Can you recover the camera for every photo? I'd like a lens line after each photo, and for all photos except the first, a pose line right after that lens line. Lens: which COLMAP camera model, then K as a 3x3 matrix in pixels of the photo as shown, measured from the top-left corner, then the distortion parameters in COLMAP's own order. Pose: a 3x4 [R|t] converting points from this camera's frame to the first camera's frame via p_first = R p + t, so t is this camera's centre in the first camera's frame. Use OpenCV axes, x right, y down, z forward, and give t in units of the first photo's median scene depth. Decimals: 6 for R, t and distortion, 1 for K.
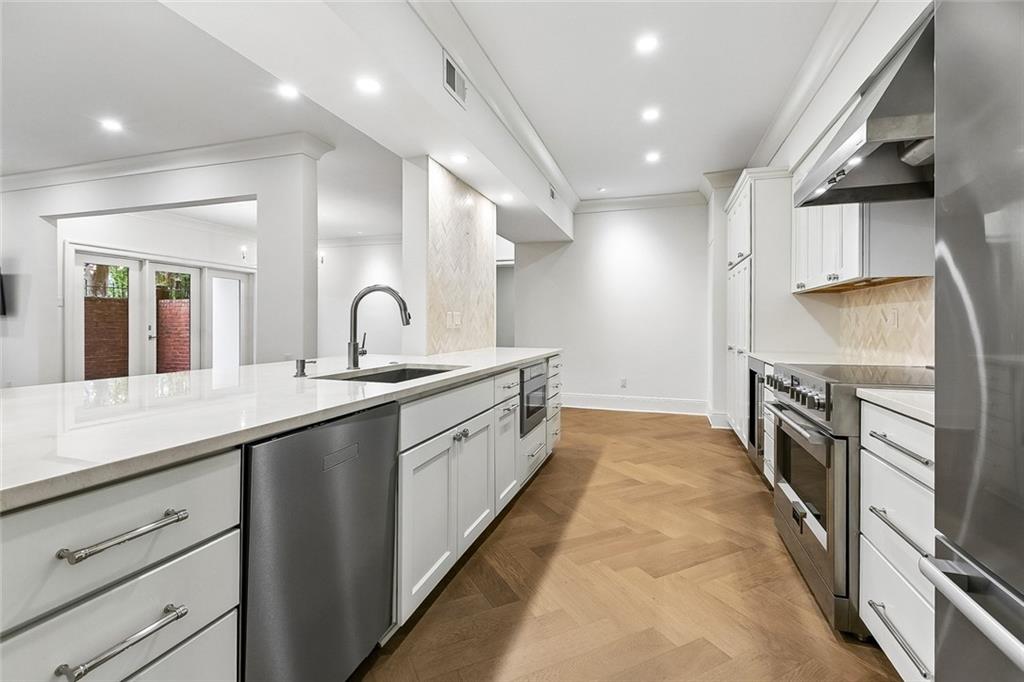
lens RADIAL K [[458.6, 0, 511.4], [0, 458.6, 332.4], [0, 0, 1]] dist [0.008345, -0.001979]
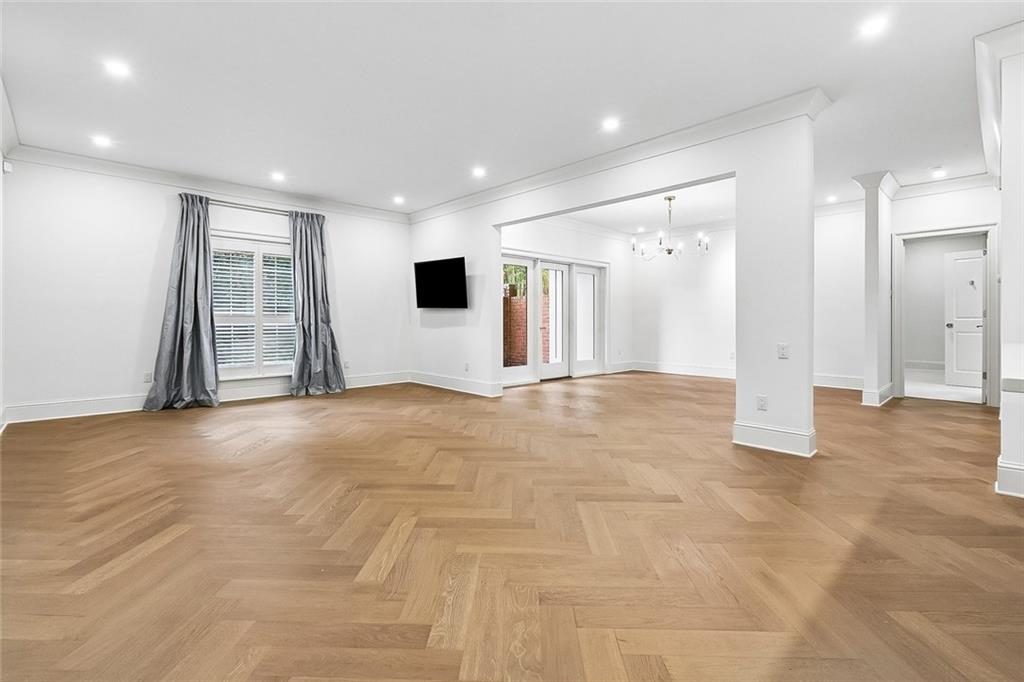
lens RADIAL K [[458.6, 0, 501.9], [0, 458.6, 325.5], [0, 0, 1]] dist [0.008345, -0.001979]
pose [[0.880107, 0.000479, -0.474775, -0.673047], [-0.004154, 0.999969, -0.006692, 0.025416], [0.474757, 0.007862, 0.880082, -0.050364]]
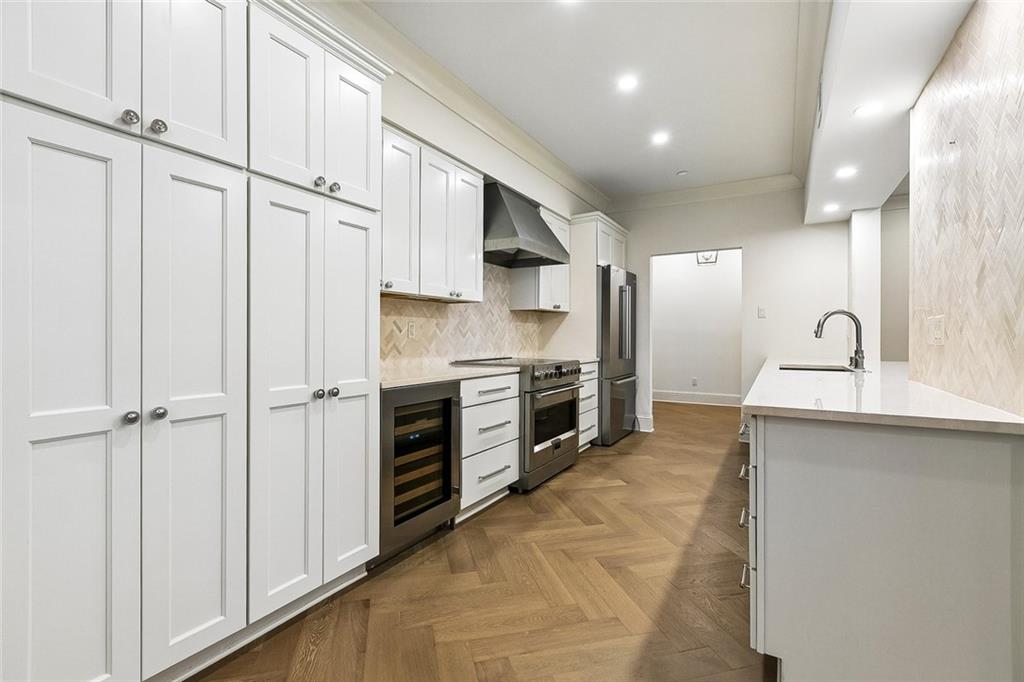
lens RADIAL K [[458.6, 0, 509.8], [0, 458.6, 334.7], [0, 0, 1]] dist [0.008345, -0.001979]
pose [[-0.976959, -0.006251, 0.213337, 0.272301], [-0.003719, 0.999918, 0.012271, -0.027322], [-0.213396, 0.011195, -0.976902, 1.744539]]
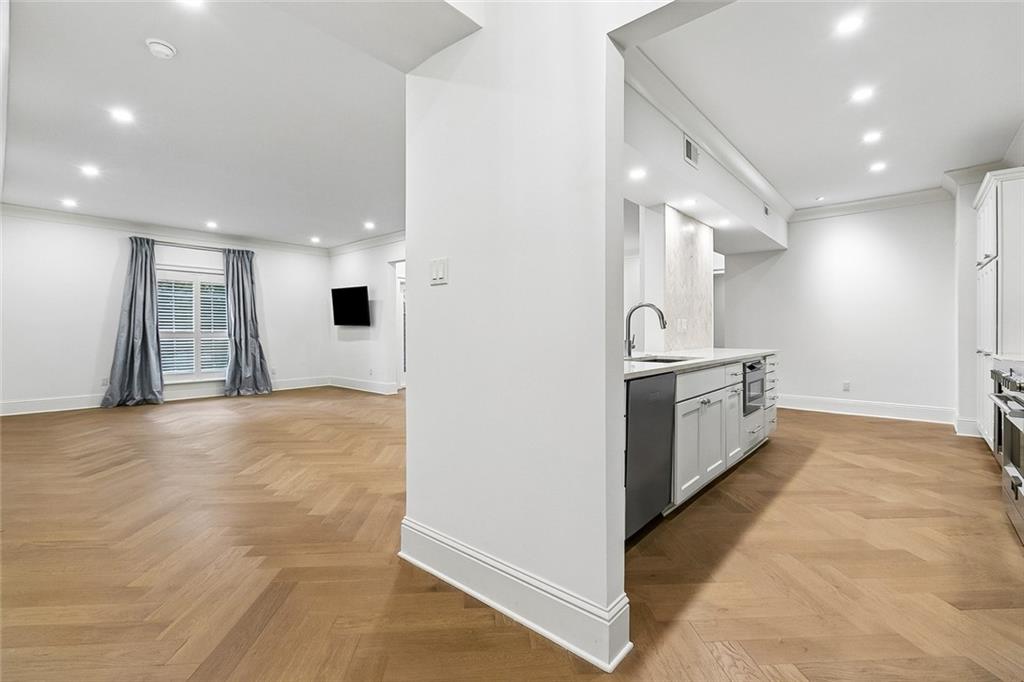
lens RADIAL K [[458.6, 0, 507.7], [0, 458.6, 337.0], [0, 0, 1]] dist [0.008345, -0.001979]
pose [[0.918750, -0.001970, -0.394835, -0.069621], [-0.000082, 0.999987, -0.005181, 0.013106], [0.394840, 0.004793, 0.918737, -0.394835]]
